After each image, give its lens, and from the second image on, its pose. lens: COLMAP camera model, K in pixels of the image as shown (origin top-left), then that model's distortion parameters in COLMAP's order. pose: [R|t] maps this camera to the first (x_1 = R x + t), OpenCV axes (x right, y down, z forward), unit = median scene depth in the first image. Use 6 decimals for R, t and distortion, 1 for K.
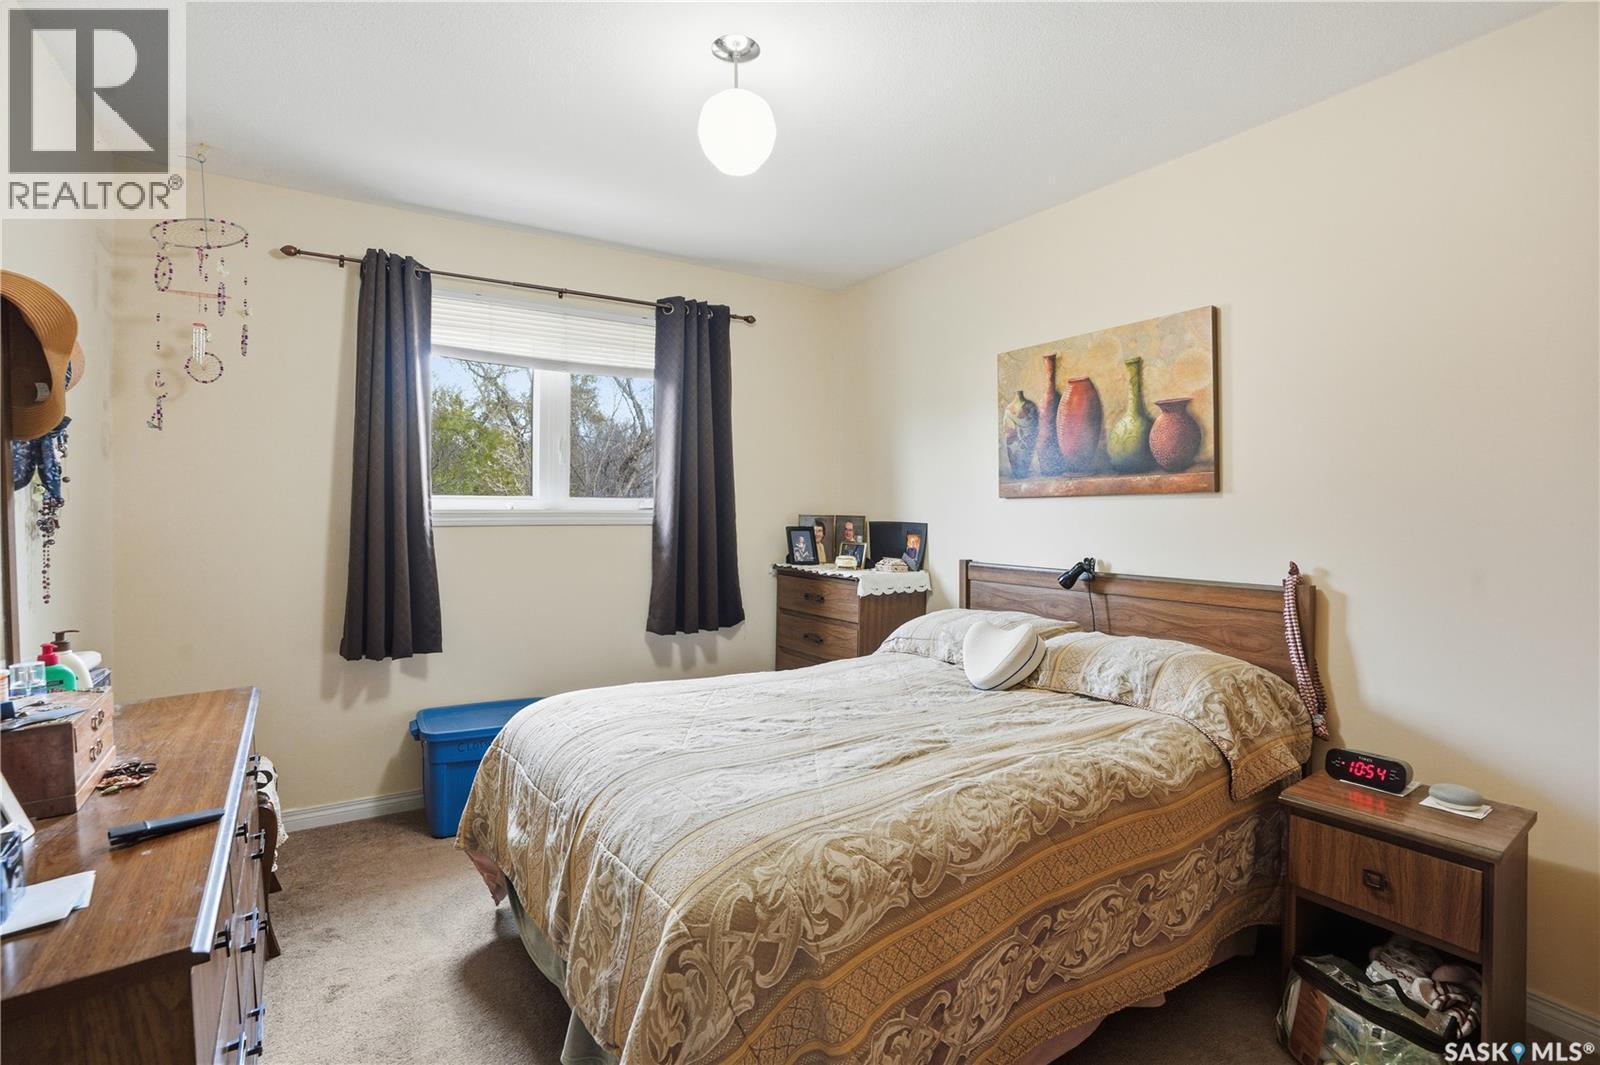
lens RADIAL K [[733.6, 0, 800.8], [0, 733.6, 524.3], [0, 0, 1]] dist [-0.049662, -0.000166]
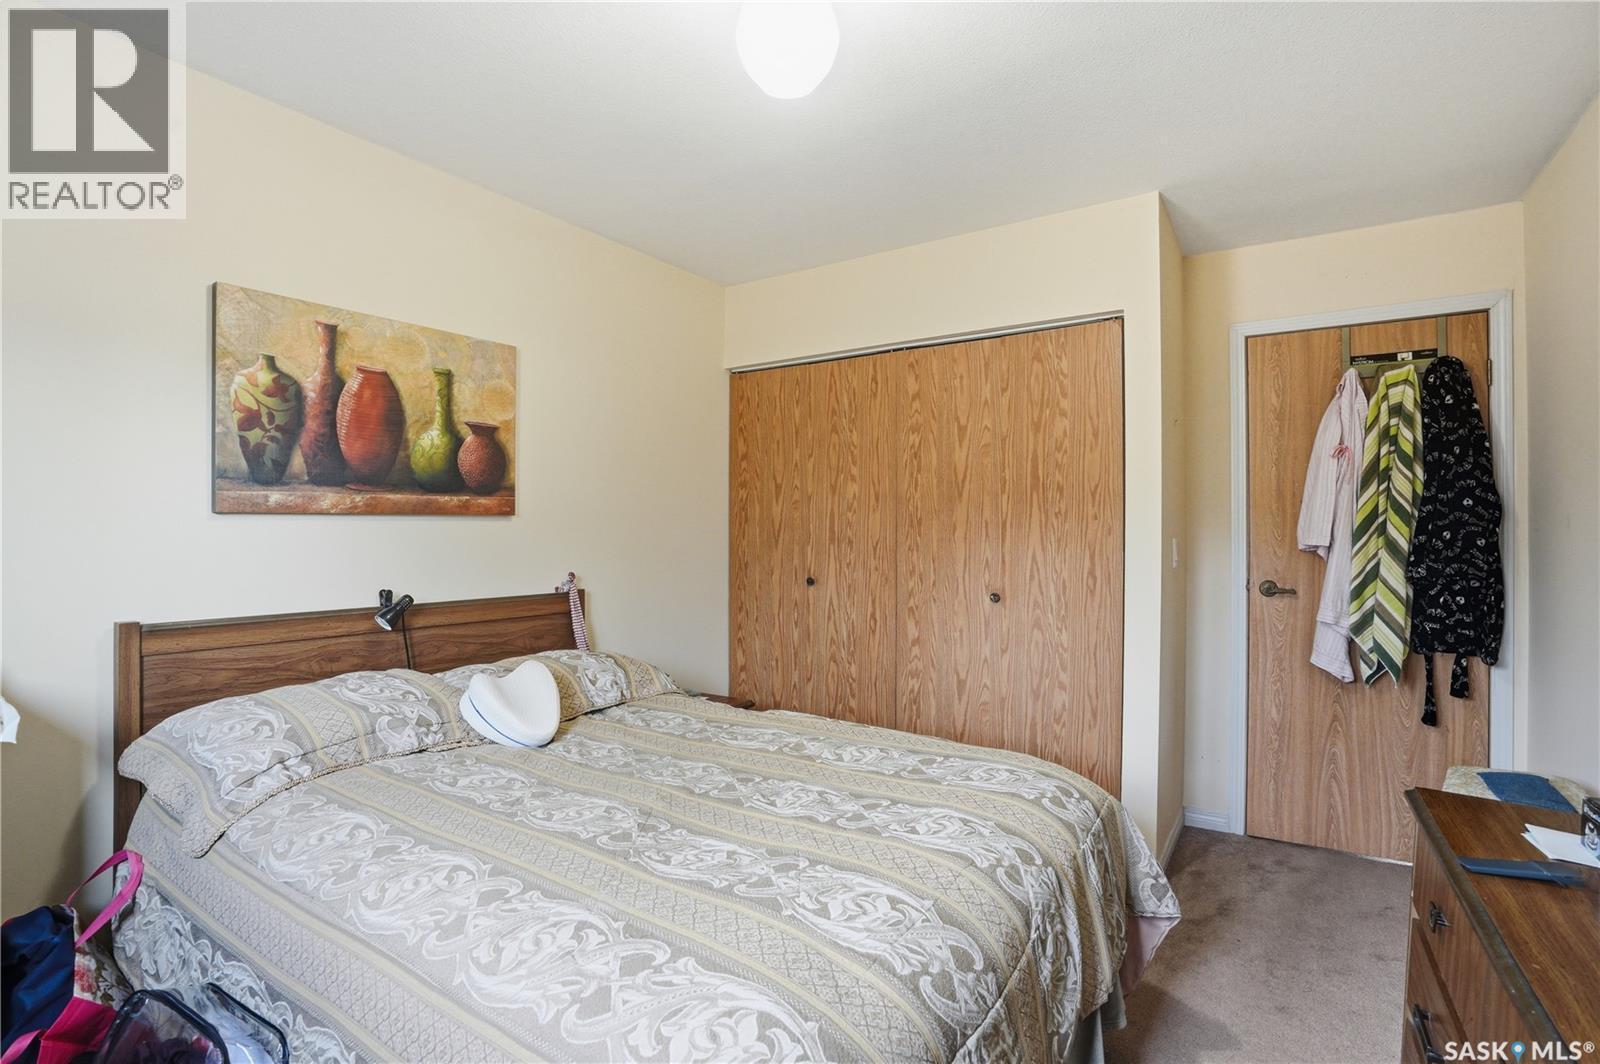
lens RADIAL K [[733.6, 0, 796.9], [0, 733.6, 530.3], [0, 0, 1]] dist [-0.049662, -0.000166]
pose [[-0.362104, -0.000434, 0.932137, -0.549930], [0.015775, 0.999854, 0.006593, -0.020025], [-0.932004, 0.017092, -0.362045, 0.883124]]
